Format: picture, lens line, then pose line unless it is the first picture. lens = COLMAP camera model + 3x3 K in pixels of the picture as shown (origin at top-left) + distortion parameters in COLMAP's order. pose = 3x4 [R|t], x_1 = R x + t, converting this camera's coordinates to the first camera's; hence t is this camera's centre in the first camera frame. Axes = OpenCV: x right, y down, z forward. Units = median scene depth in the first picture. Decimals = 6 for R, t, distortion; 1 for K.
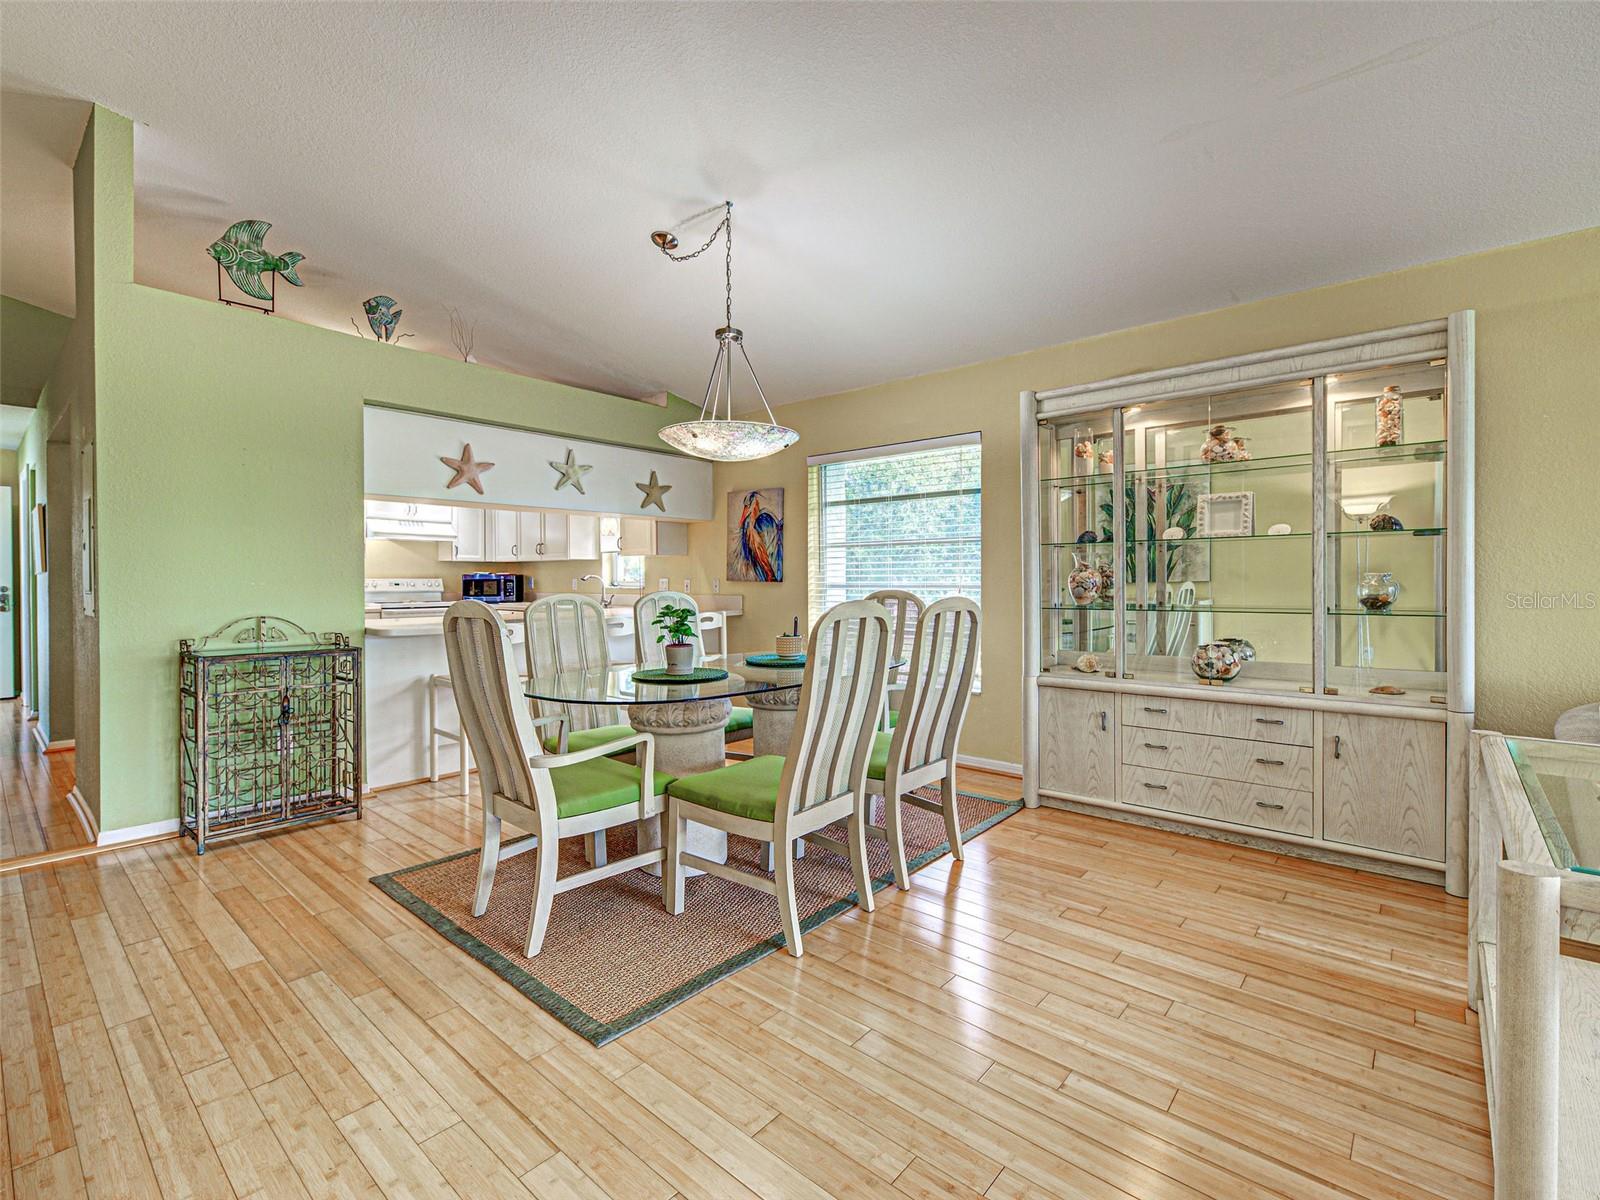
lens RADIAL K [[642.6, 0, 800.0], [0, 642.6, 600.0], [0, 0, 1]] dist [-0.000288, -0.000118]
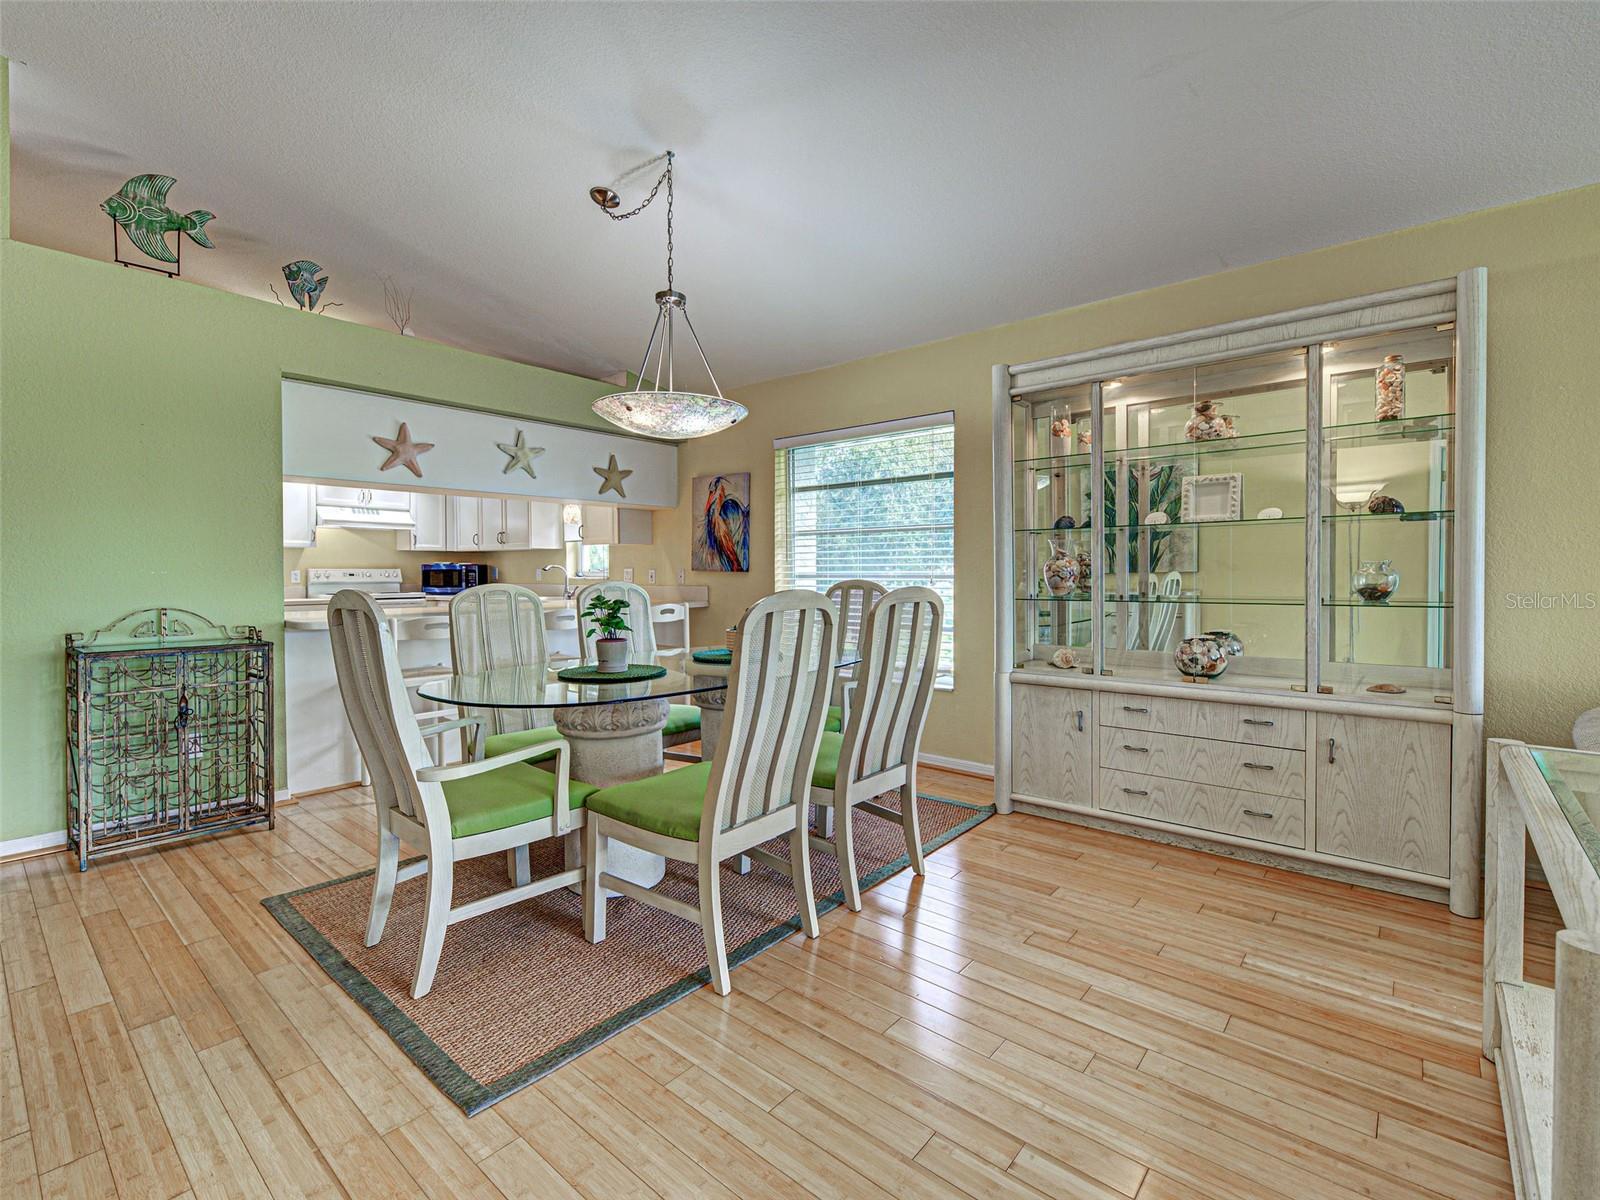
lens RADIAL K [[645.9, 0, 795.1], [0, 645.9, 596.7], [0, 0, 1]] dist [0.000205, -0.000934]
pose [[0.999959, -0.000083, 0.009031, 0.062444], [0.000015, 0.999971, 0.007596, 0.002480], [-0.009031, -0.007596, 0.999930, 0.087111]]
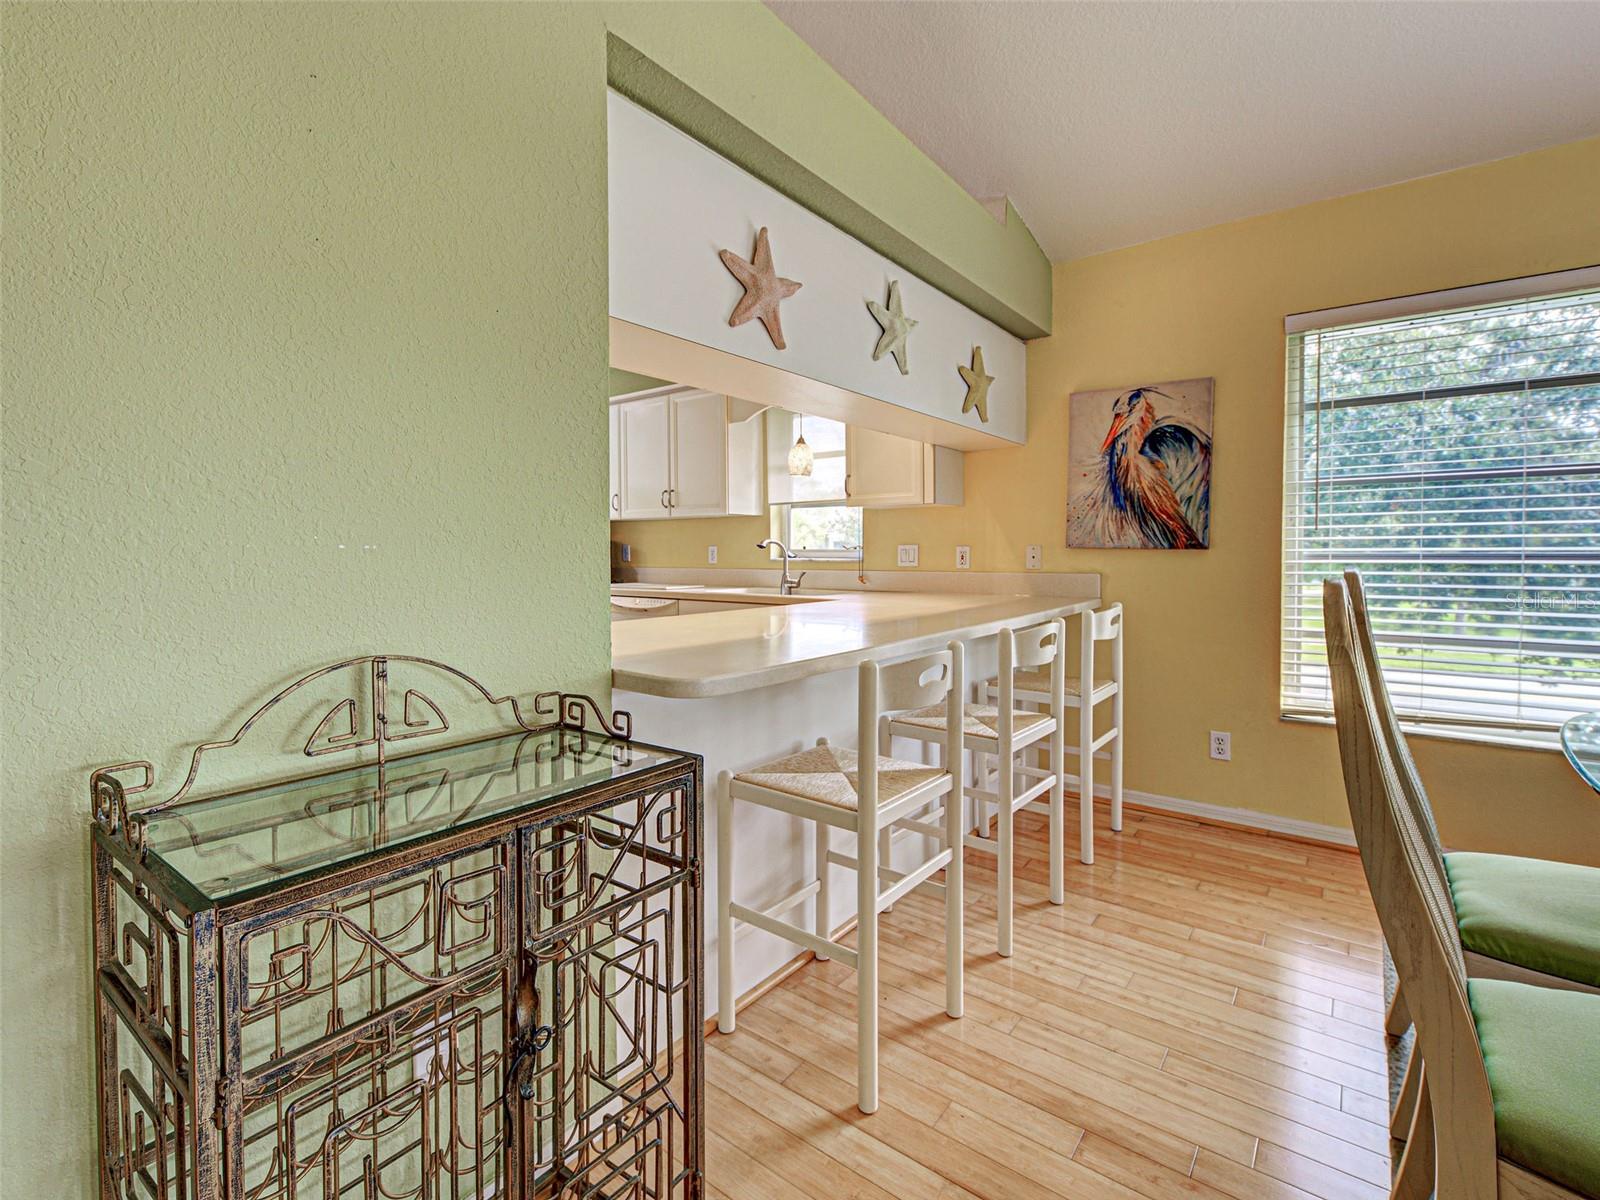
lens RADIAL K [[700.8, 0, 799.7], [0, 700.8, 581.1], [0, 0, 1]] dist [0.000387, -0.000079]
pose [[0.999532, -0.001056, 0.030579, -0.765864], [0.000740, 0.999946, 0.010341, -0.014661], [-0.030588, -0.010314, 0.999479, 0.790478]]
